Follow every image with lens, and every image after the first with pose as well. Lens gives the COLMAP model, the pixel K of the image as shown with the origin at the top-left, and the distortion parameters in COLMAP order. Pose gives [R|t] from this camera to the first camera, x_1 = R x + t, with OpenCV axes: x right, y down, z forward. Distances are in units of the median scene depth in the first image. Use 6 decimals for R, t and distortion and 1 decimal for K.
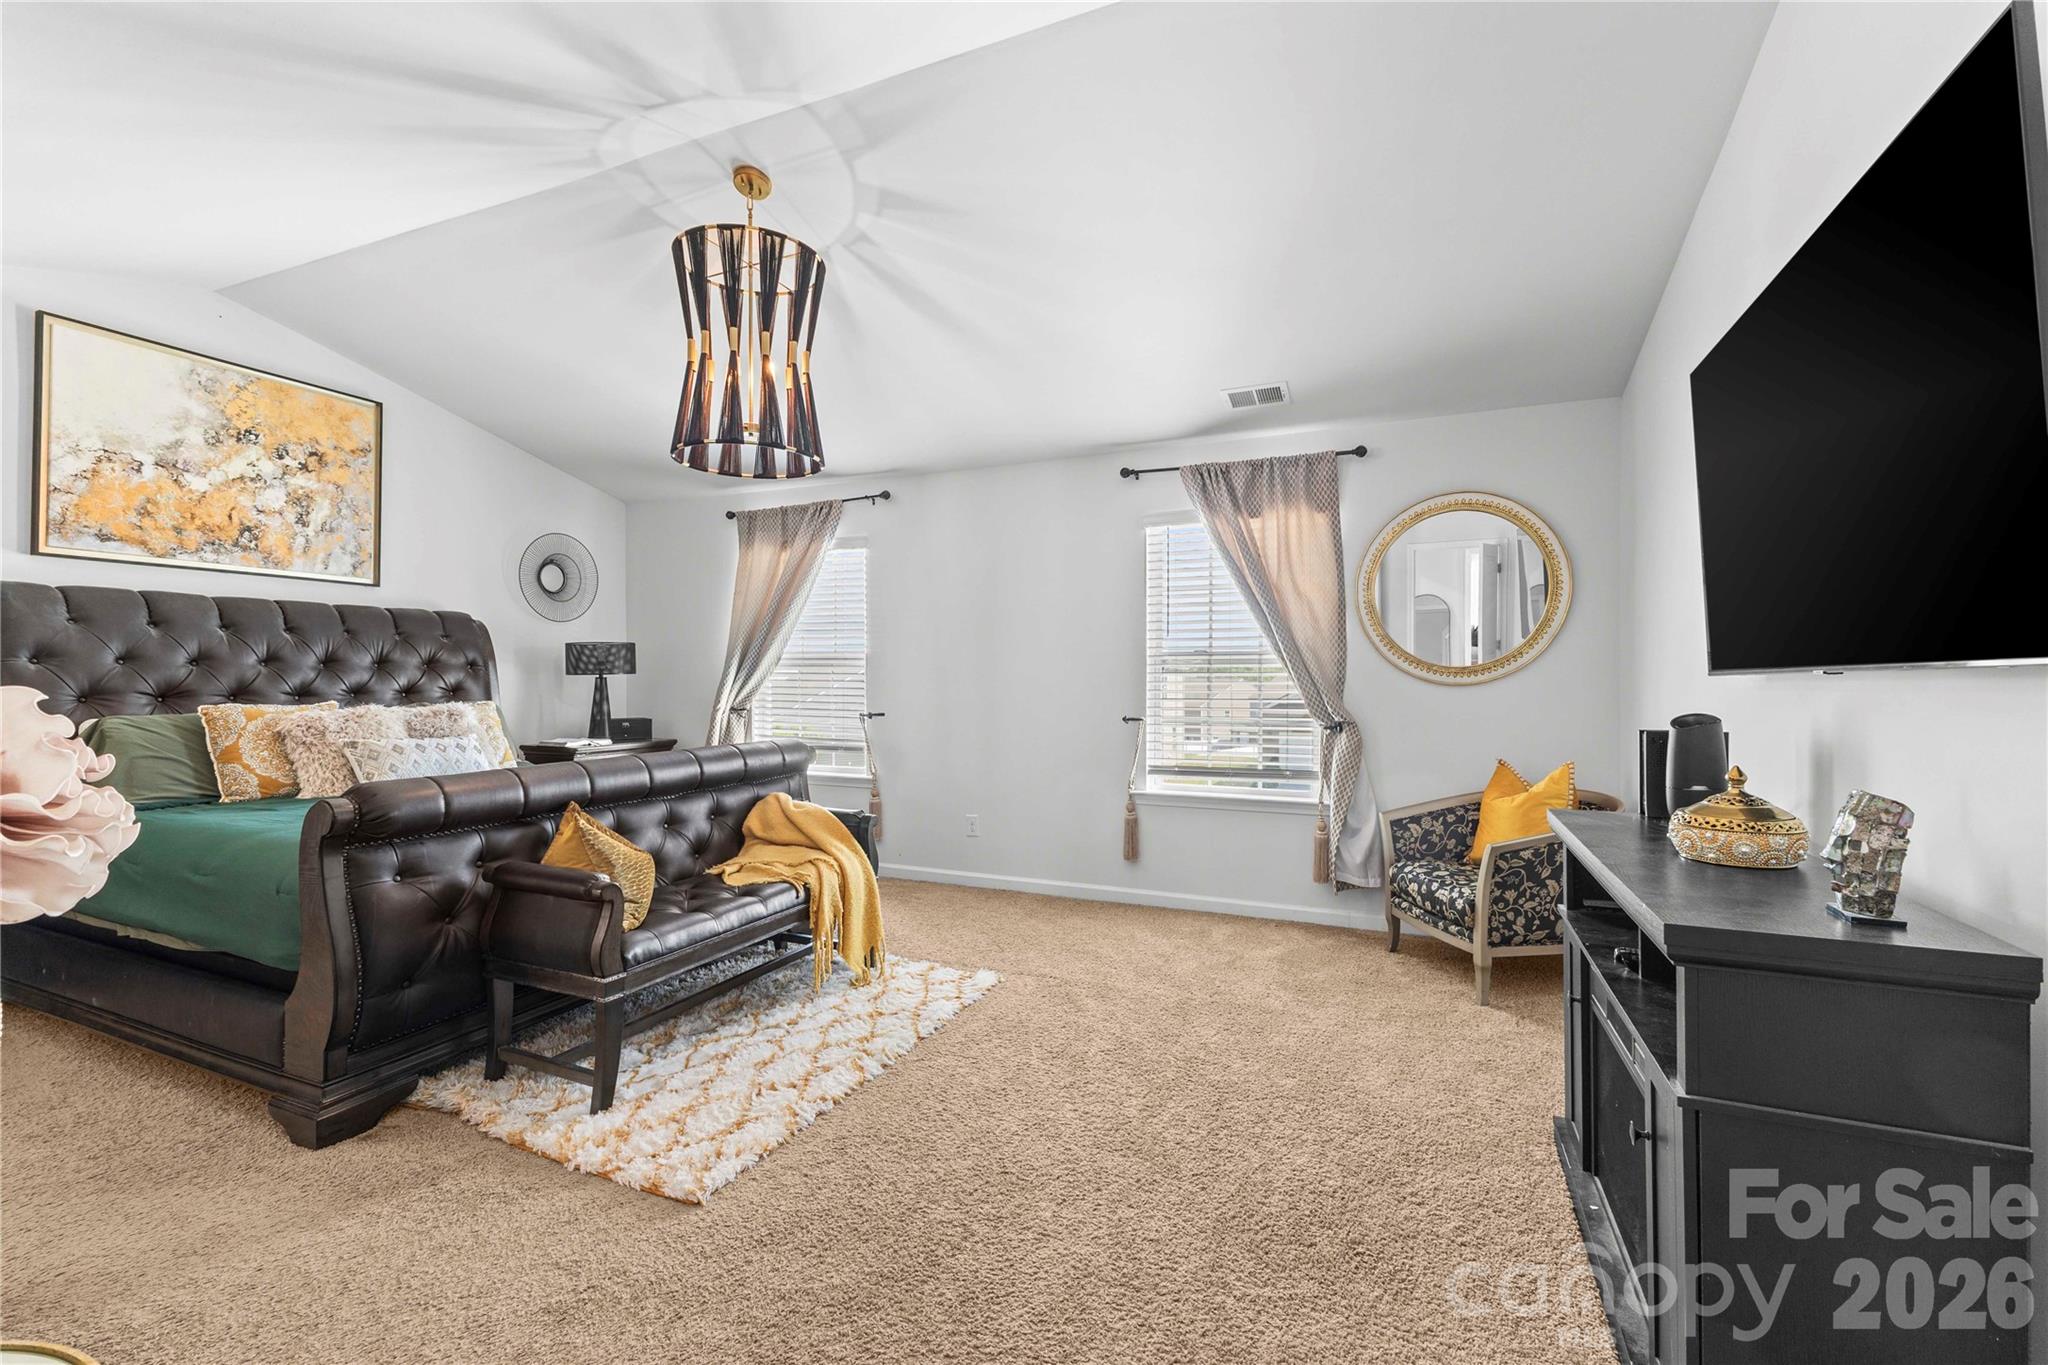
lens RADIAL K [[882.6, 0, 1025.7], [0, 882.6, 683.0], [0, 0, 1]] dist [0.009917, -0.002341]
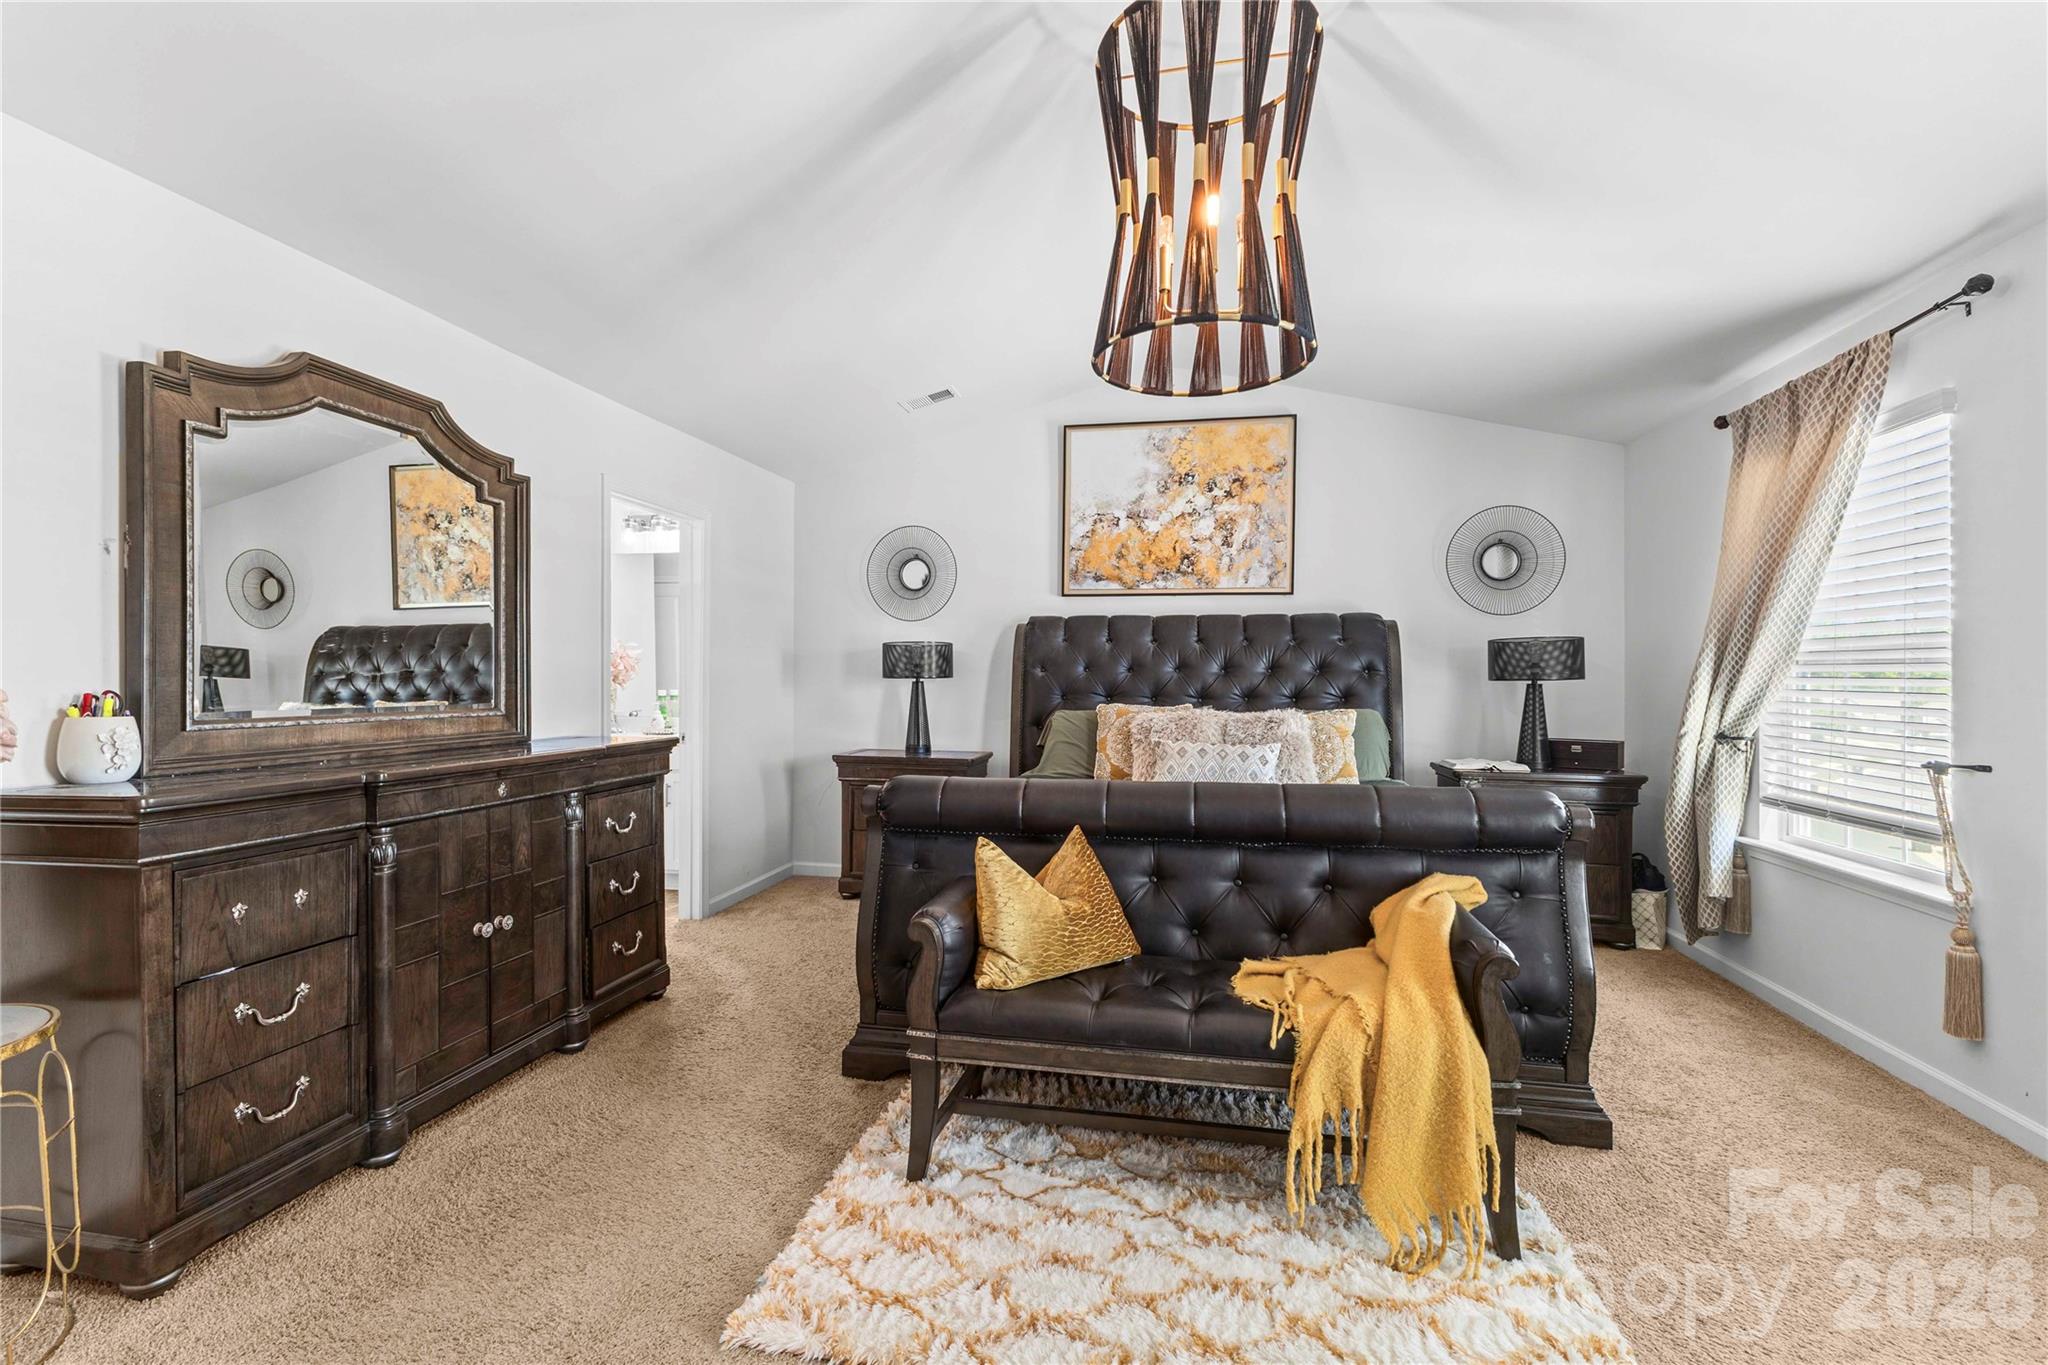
lens RADIAL K [[882.6, 0, 1018.4], [0, 882.6, 679.6], [0, 0, 1]] dist [0.009917, -0.002341]
pose [[0.215235, 0.000196, -0.976562, 0.223382], [-0.011701, 0.999929, -0.002378, -0.003999], [0.976492, 0.011938, 0.215222, 0.520628]]
